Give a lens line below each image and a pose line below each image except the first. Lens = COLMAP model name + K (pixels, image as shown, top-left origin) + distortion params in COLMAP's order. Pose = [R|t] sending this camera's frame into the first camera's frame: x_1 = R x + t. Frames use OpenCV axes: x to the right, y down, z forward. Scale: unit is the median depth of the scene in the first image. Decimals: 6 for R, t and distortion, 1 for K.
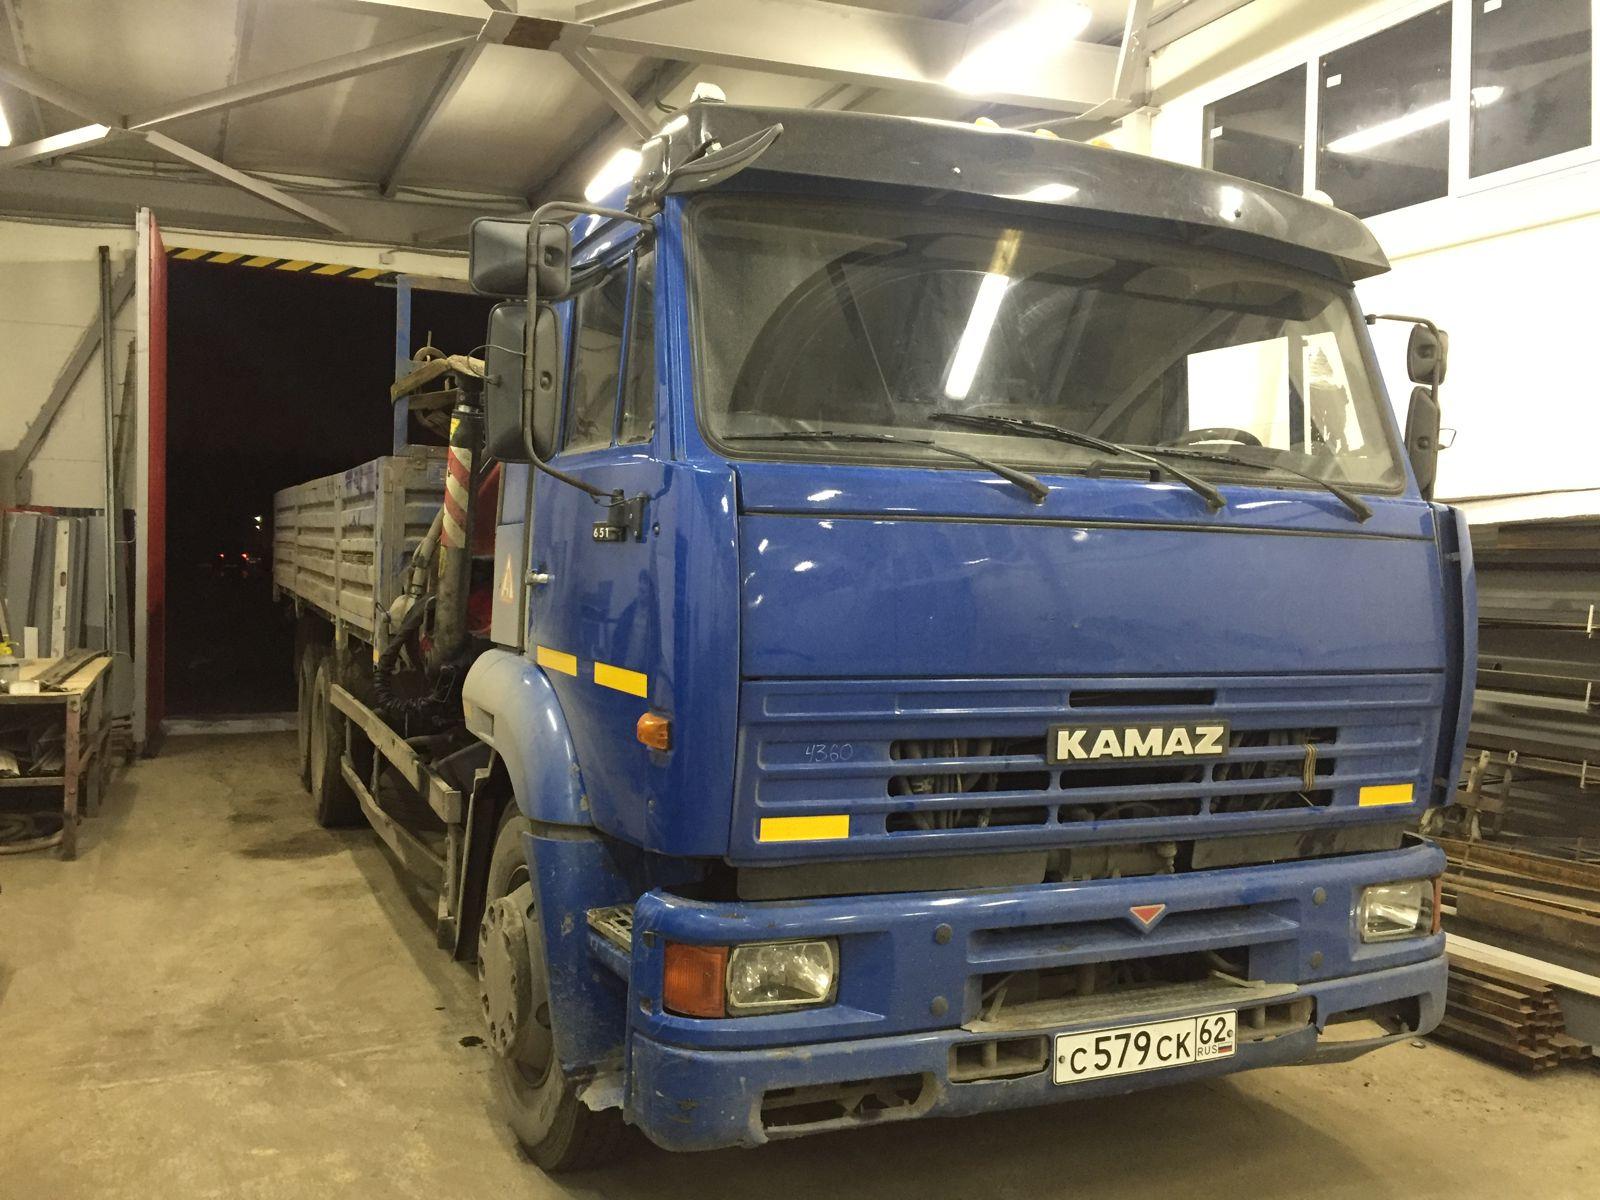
lens RADIAL K [[1352.8, 0, 791.6], [0, 1352.8, 594.3], [0, 0, 1]] dist [0.046187, -0.020530]
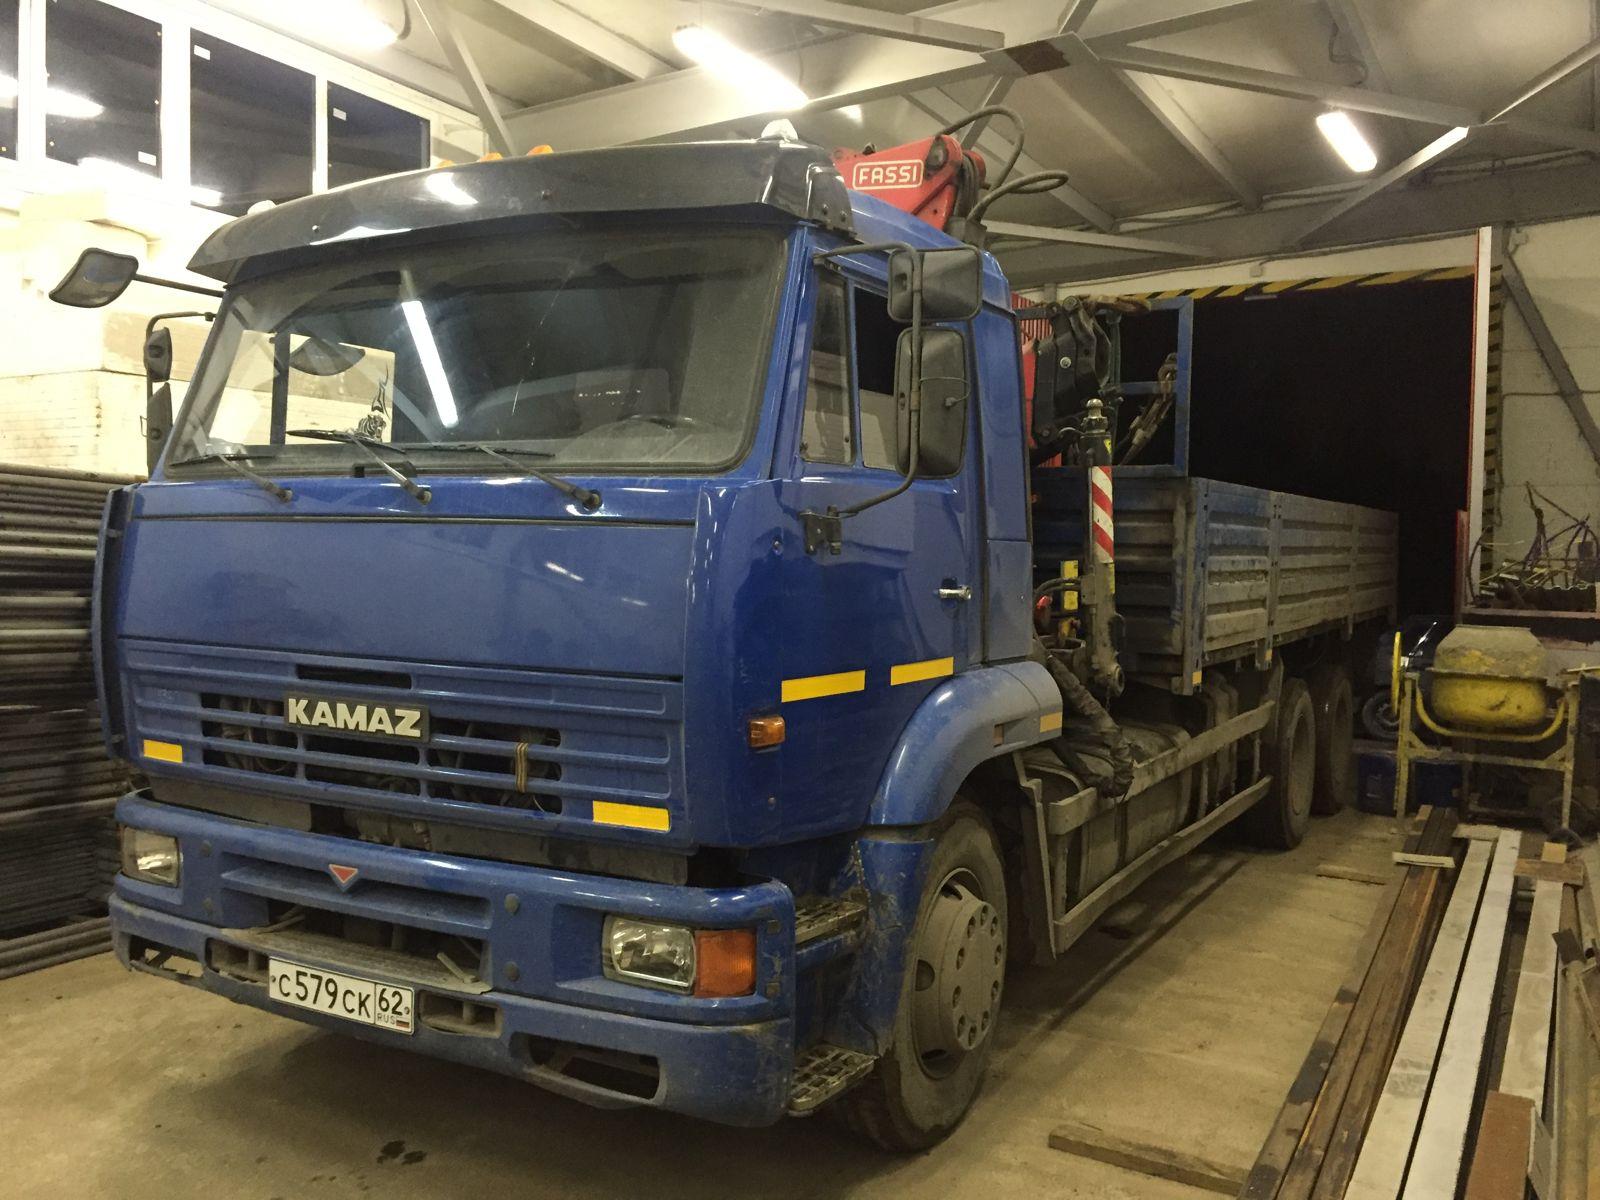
lens RADIAL K [[1352.8, 0, 795.9], [0, 1352.8, 595.2], [0, 0, 1]] dist [0.046187, -0.020530]
pose [[0.584587, 0.008404, -0.811288, 1.349468], [-0.021439, 0.999757, -0.005092, 0.008826], [0.811048, 0.020369, 0.584625, 0.645448]]
